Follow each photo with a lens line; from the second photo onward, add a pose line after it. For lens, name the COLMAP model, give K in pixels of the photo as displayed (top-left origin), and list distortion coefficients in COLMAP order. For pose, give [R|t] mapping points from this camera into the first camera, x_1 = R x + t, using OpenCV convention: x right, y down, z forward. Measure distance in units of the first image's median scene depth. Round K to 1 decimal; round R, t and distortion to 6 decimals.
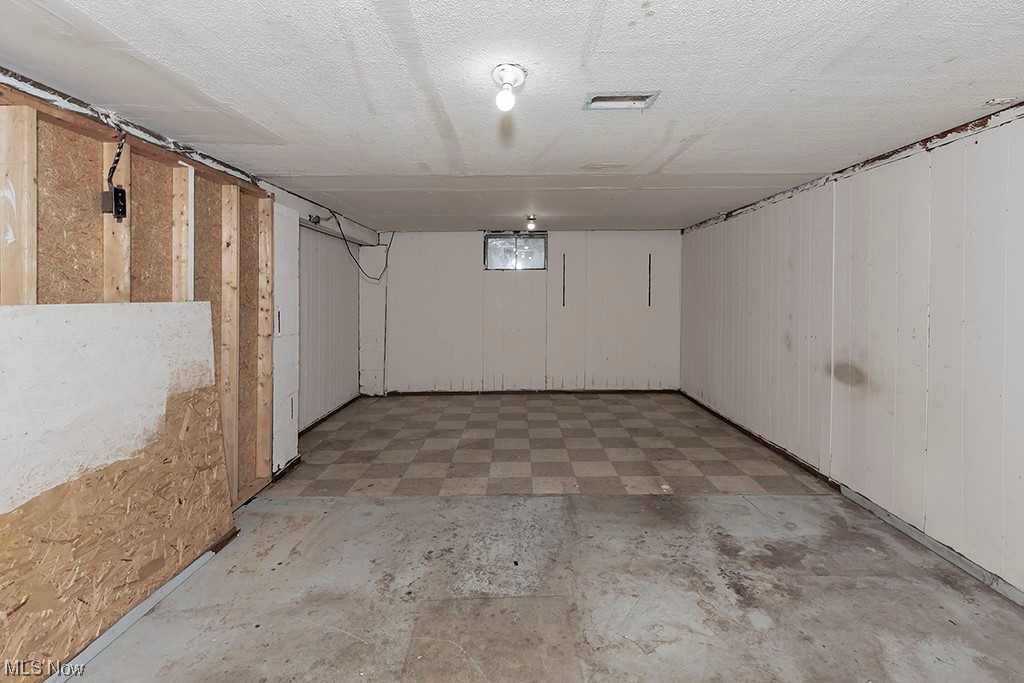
lens RADIAL K [[476.9, 0, 508.5], [0, 476.9, 330.3], [0, 0, 1]] dist [-0.000682, -0.000255]
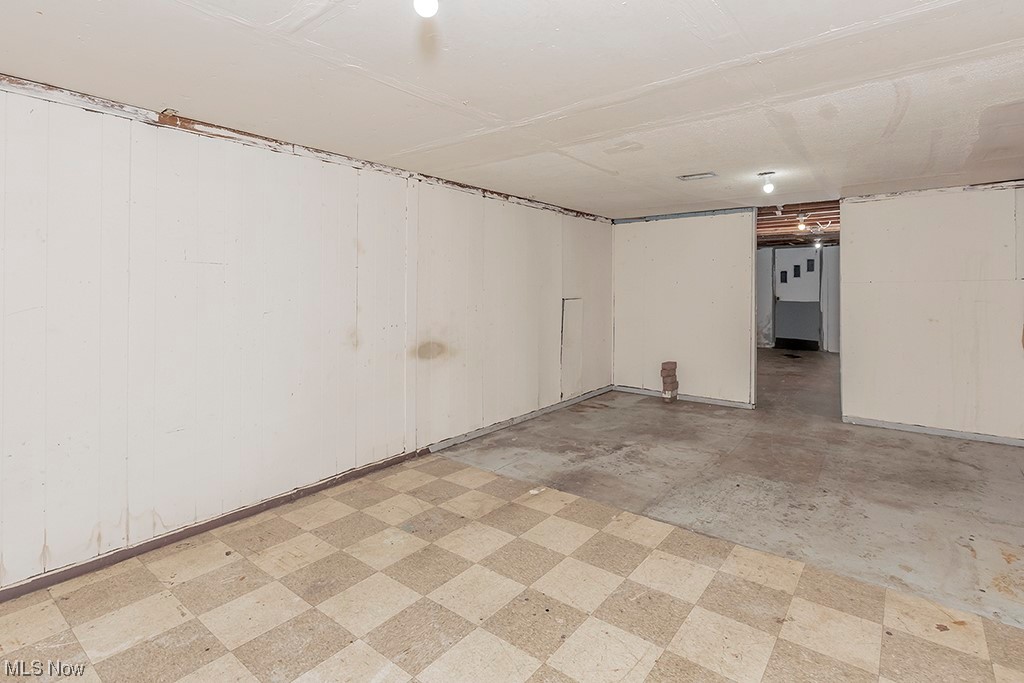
lens RADIAL K [[476.1, 0, 592.1], [0, 476.1, 312.6], [0, 0, 1]] dist [-0.000274, -0.000400]
pose [[-0.852884, -0.019227, 0.521747, -0.254902], [0.048261, 0.992140, 0.115453, -0.121286], [-0.519866, 0.123648, -0.845252, 1.827970]]
